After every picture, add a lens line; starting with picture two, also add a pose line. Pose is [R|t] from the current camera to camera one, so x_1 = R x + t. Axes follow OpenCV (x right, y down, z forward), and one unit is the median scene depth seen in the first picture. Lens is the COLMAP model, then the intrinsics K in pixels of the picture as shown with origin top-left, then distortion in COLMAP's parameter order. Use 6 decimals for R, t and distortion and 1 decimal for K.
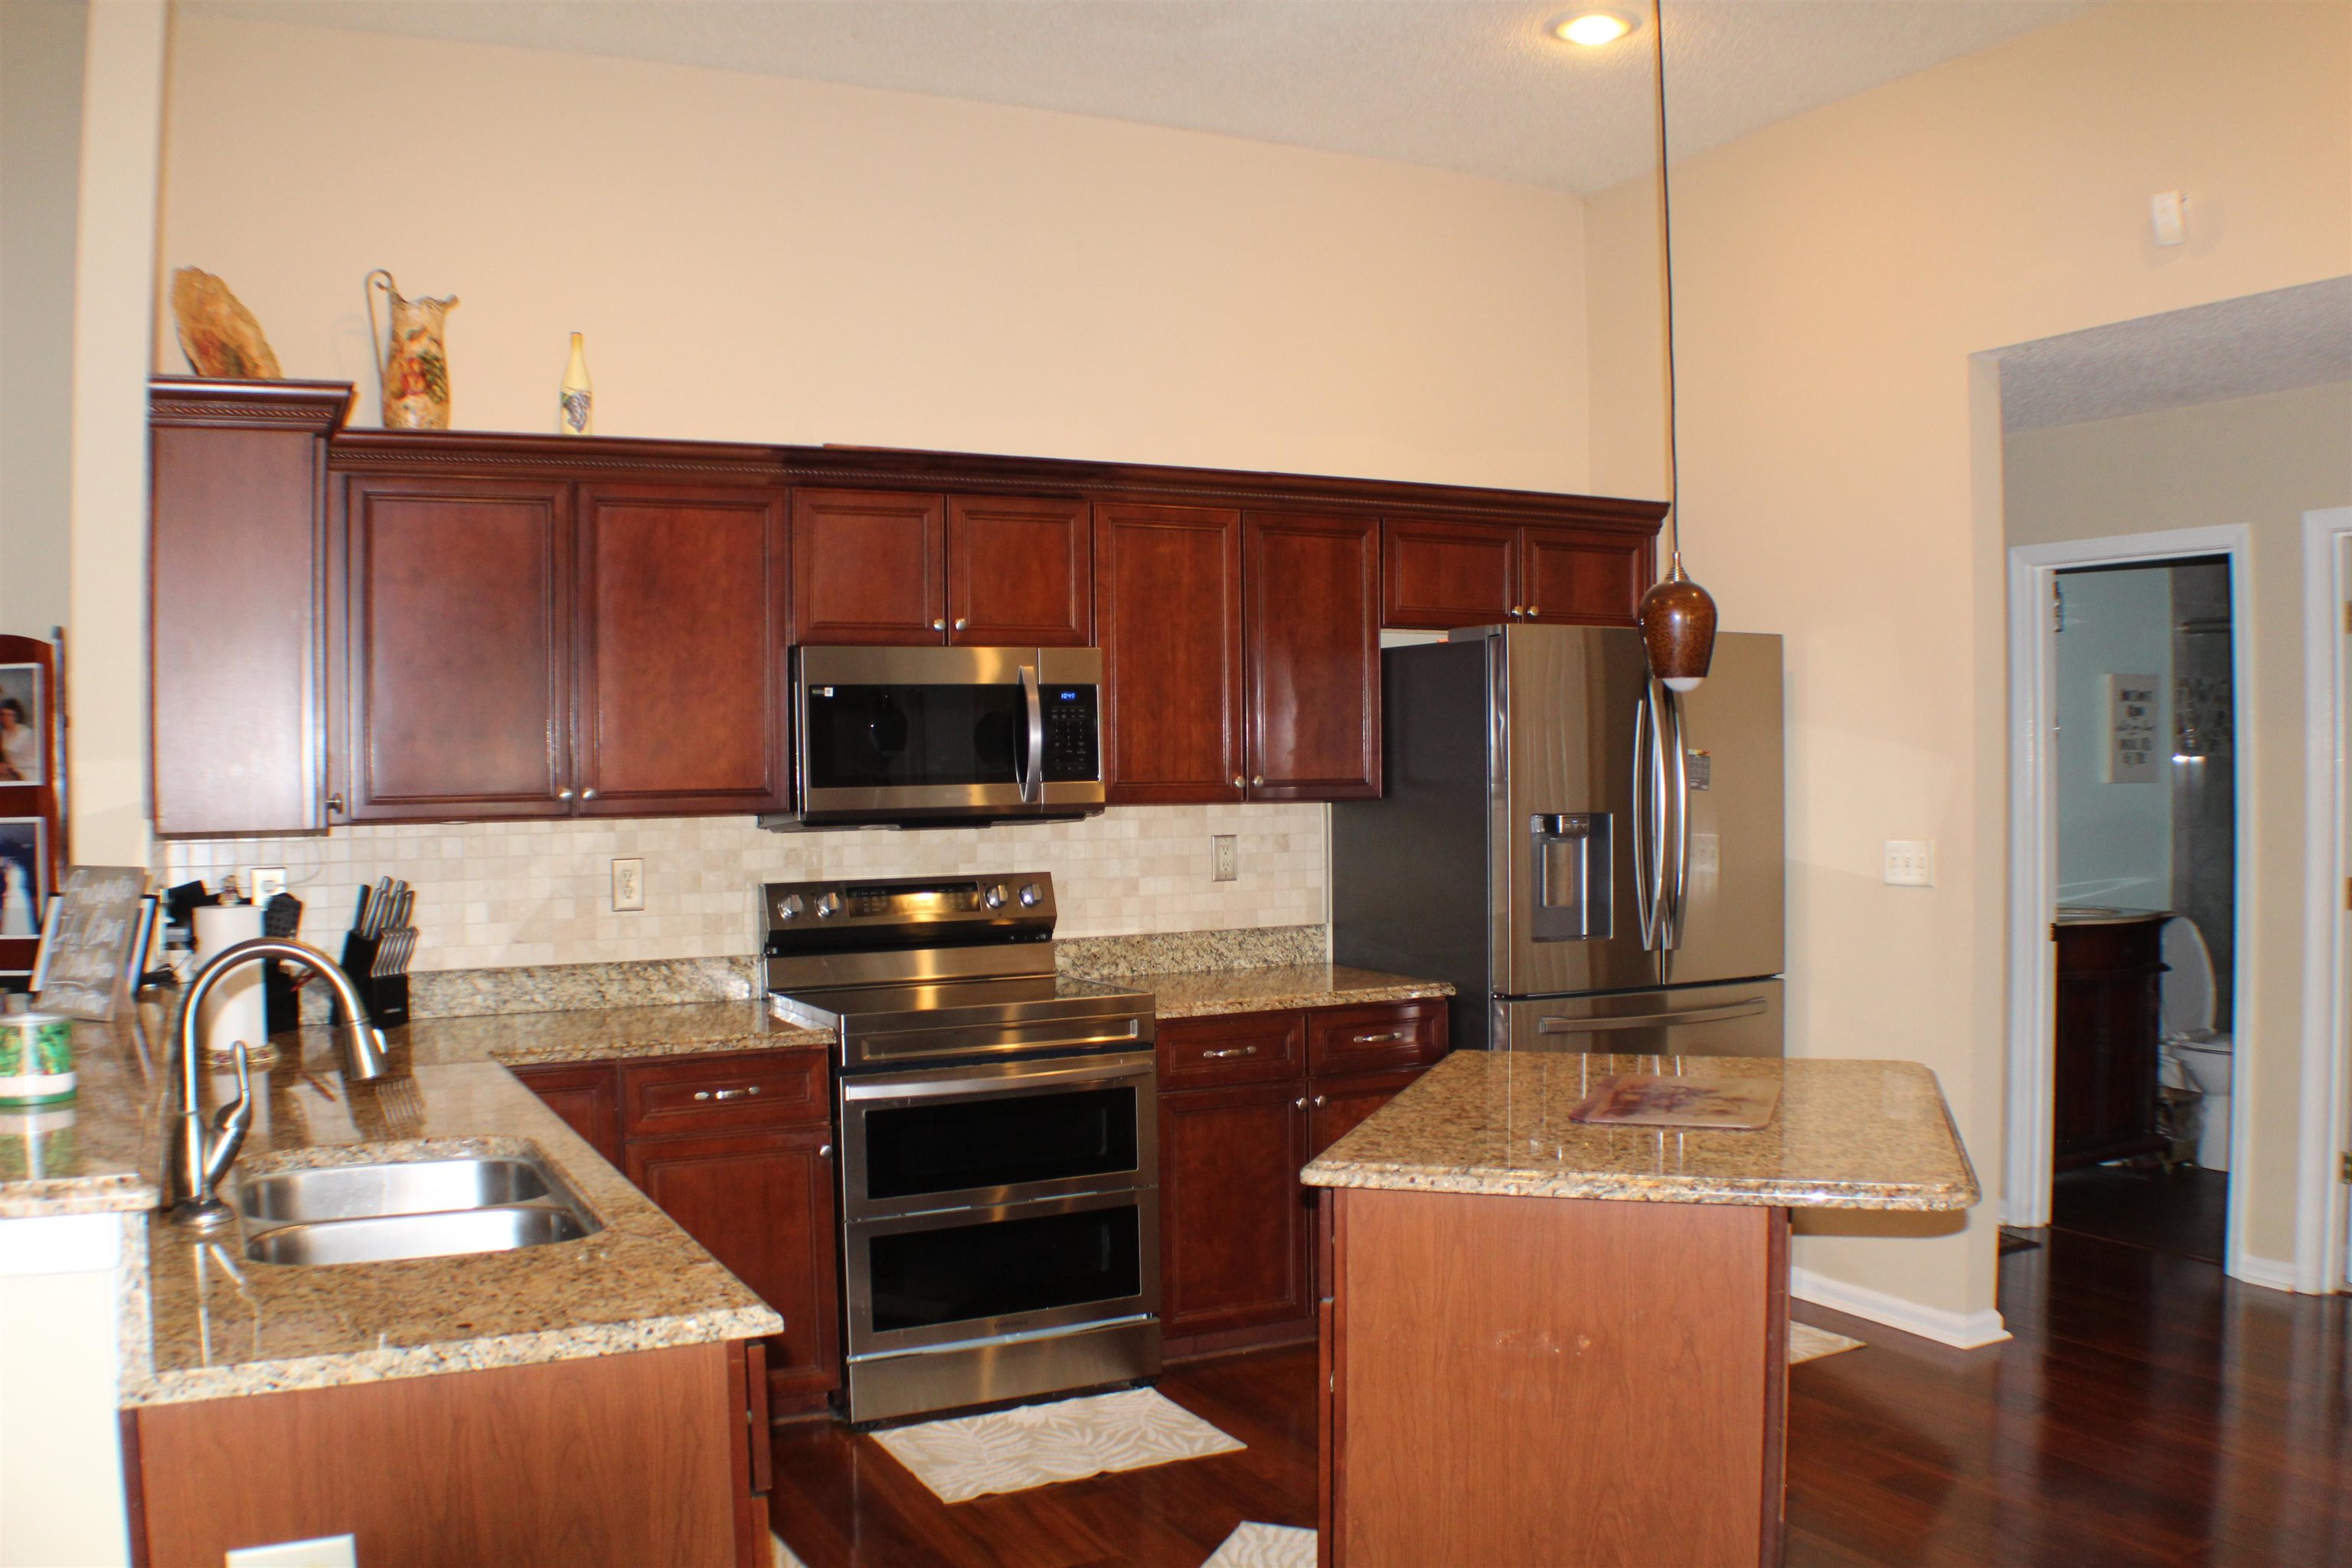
lens RADIAL K [[1983.4, 0, 1176.0], [0, 1983.4, 784.0], [0, 0, 1]] dist [-0.208740, 0.090005]
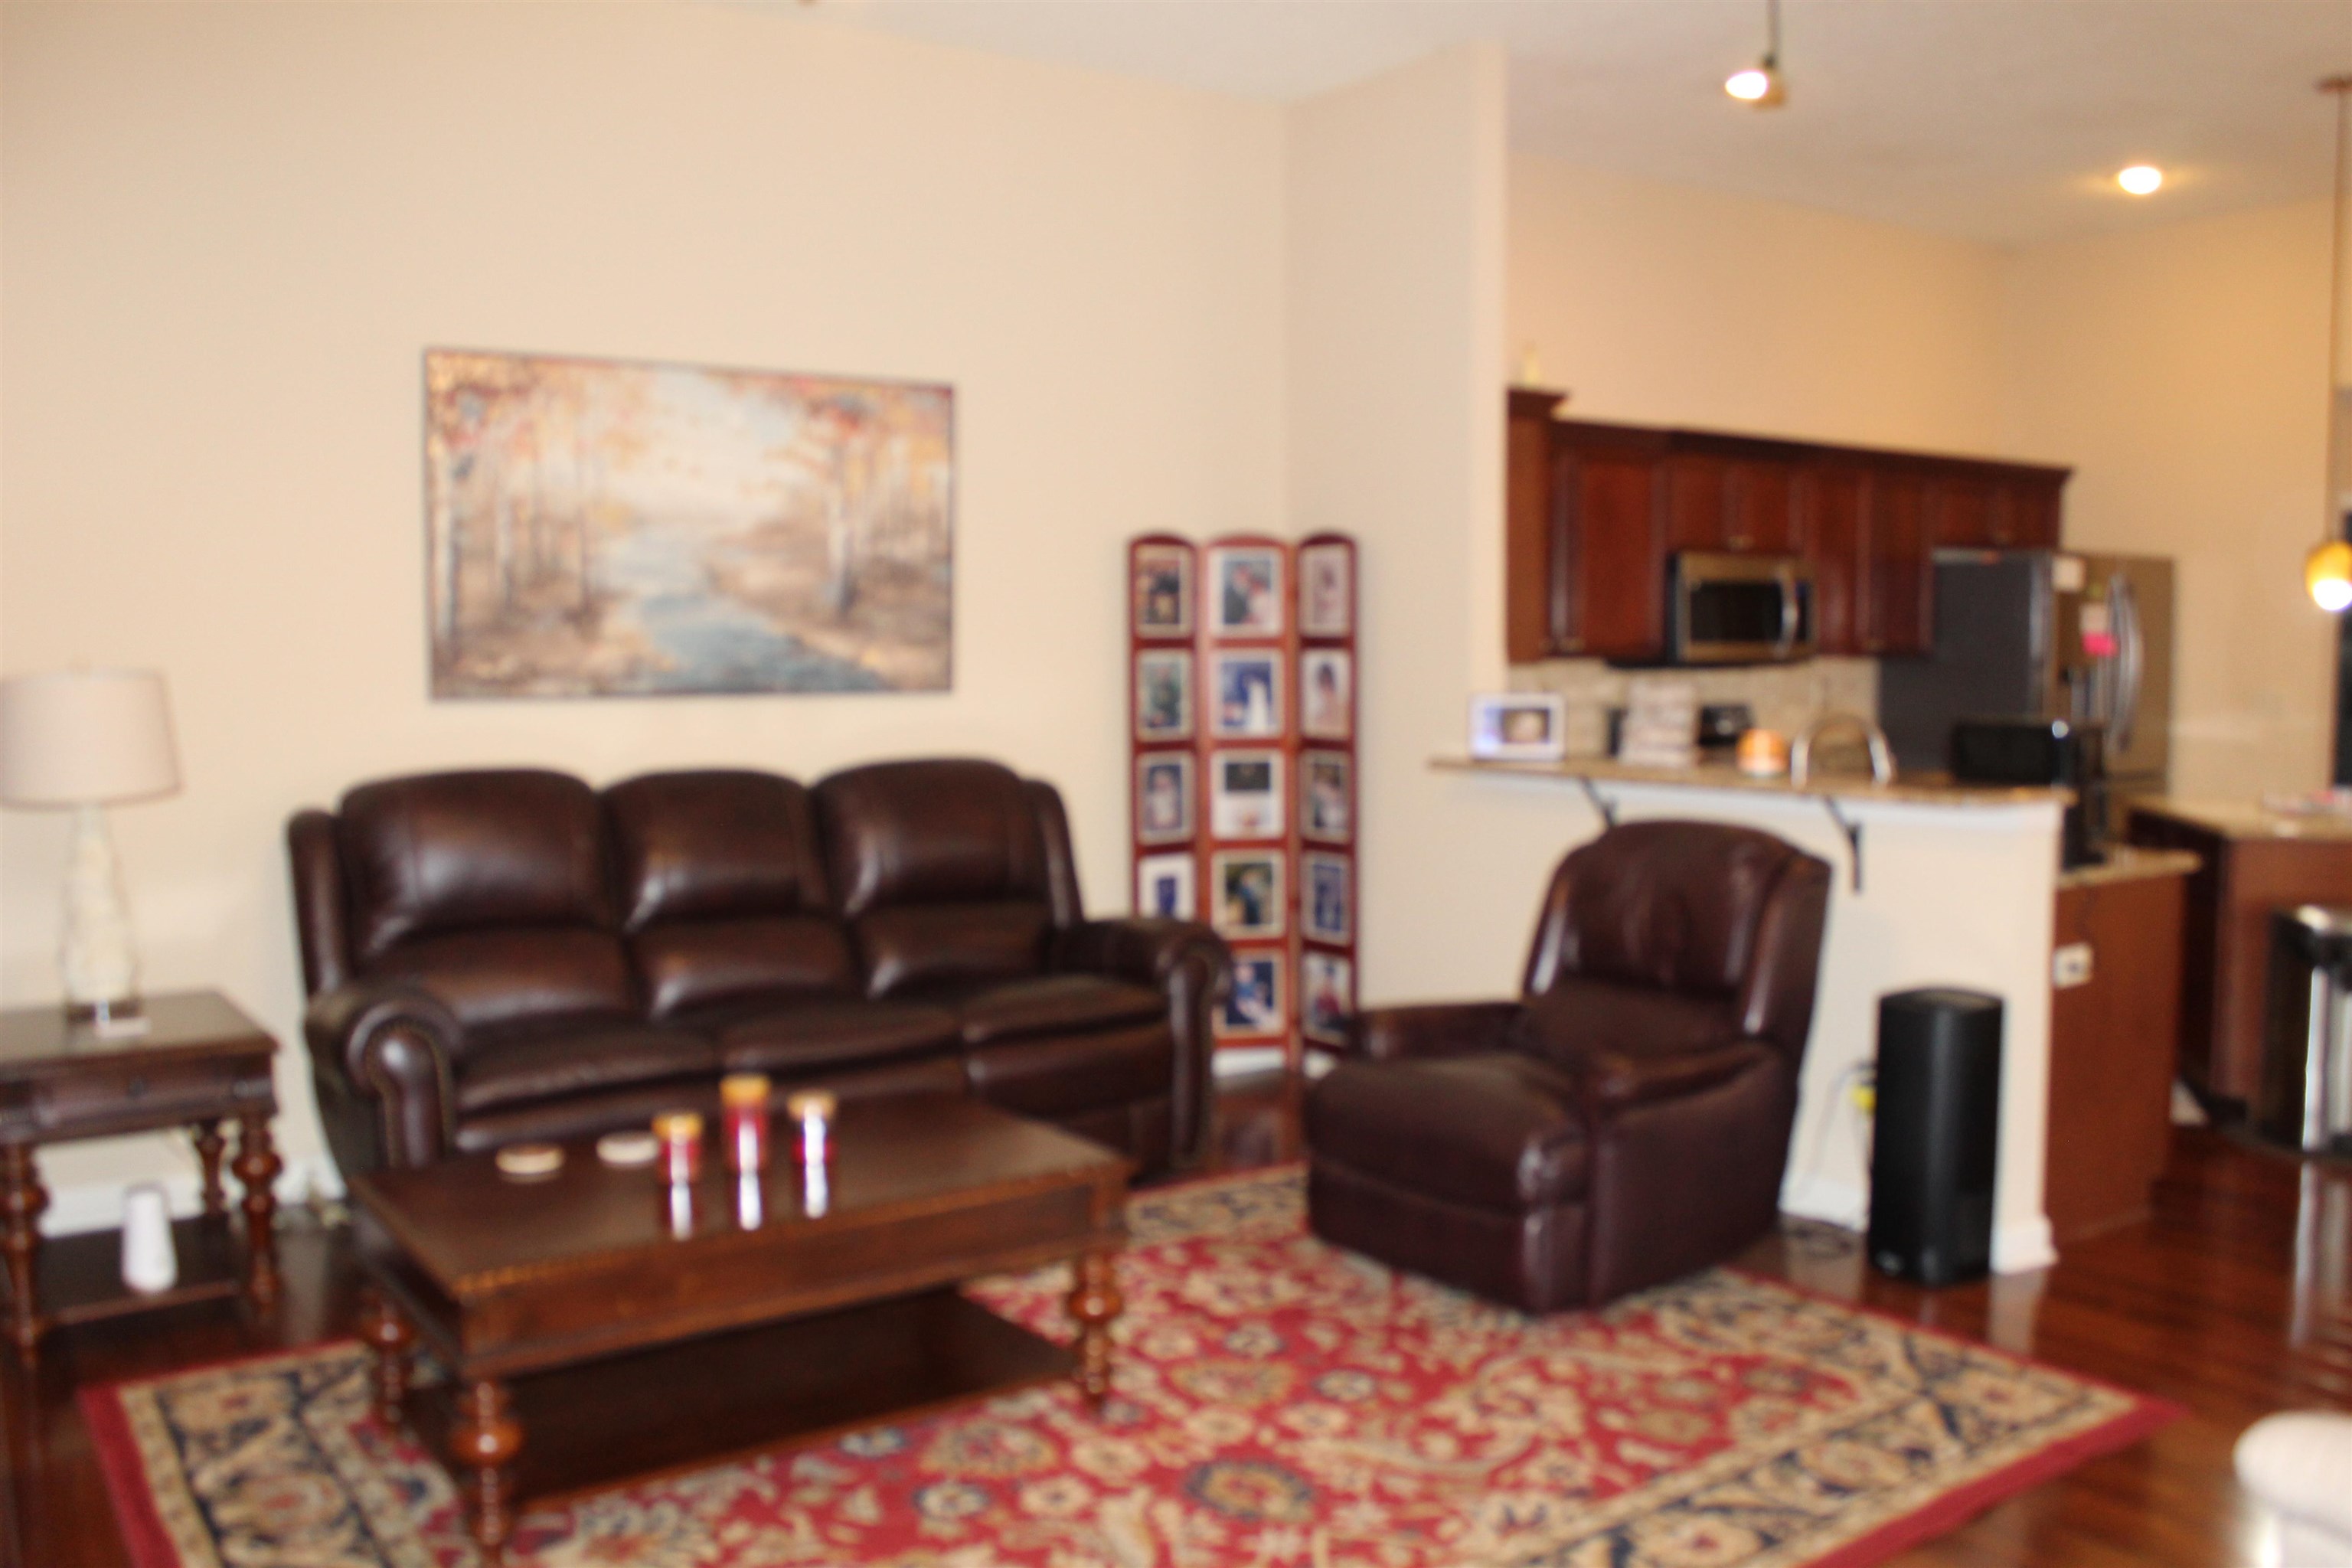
lens RADIAL K [[2012.7, 0, 1177.2], [0, 2012.7, 760.5], [0, 0, 1]] dist [-0.110235, 0.005353]
pose [[0.992228, 0.006578, 0.124263, -0.763019], [-0.012417, 0.998851, 0.046277, 0.025663], [-0.123816, -0.047460, 0.991170, -0.545929]]
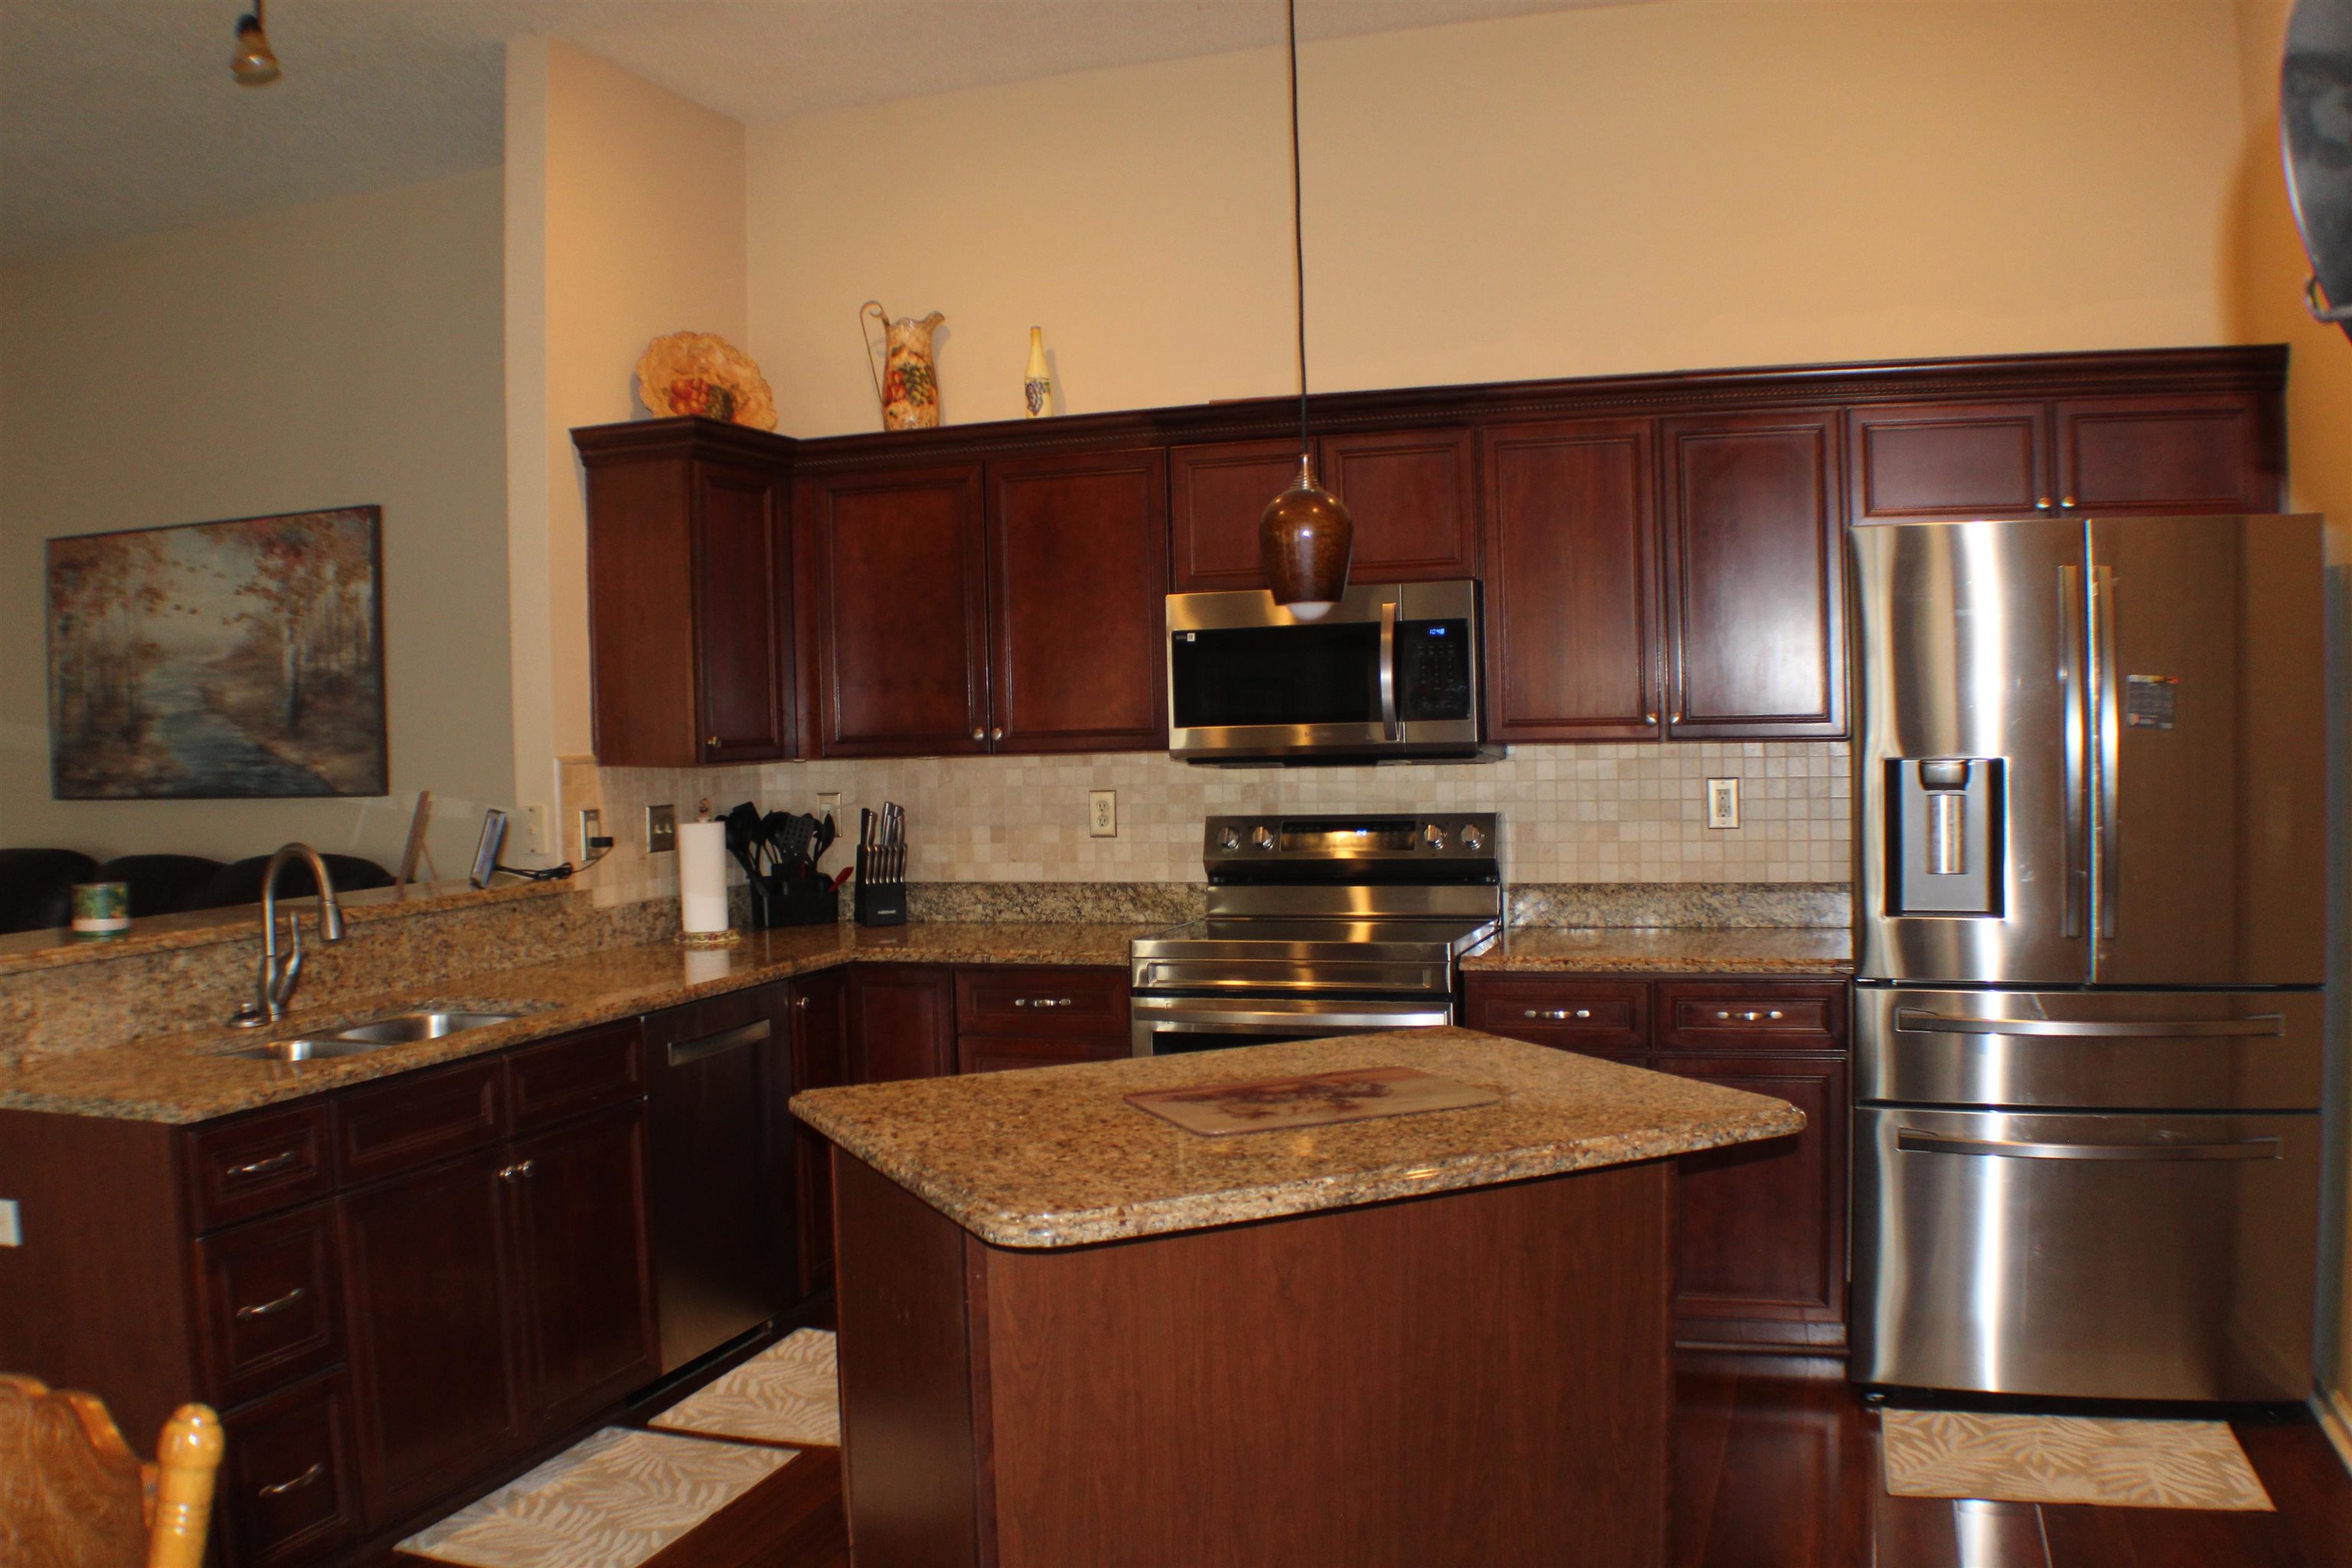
lens RADIAL K [[1983.4, 0, 1176.0], [0, 1983.4, 784.0], [0, 0, 1]] dist [-0.208740, 0.090005]
pose [[0.697114, 0.019143, -0.716704, 0.554964], [0.007897, 0.999378, 0.034375, -0.004220], [0.716917, -0.029623, 0.696529, 0.235783]]
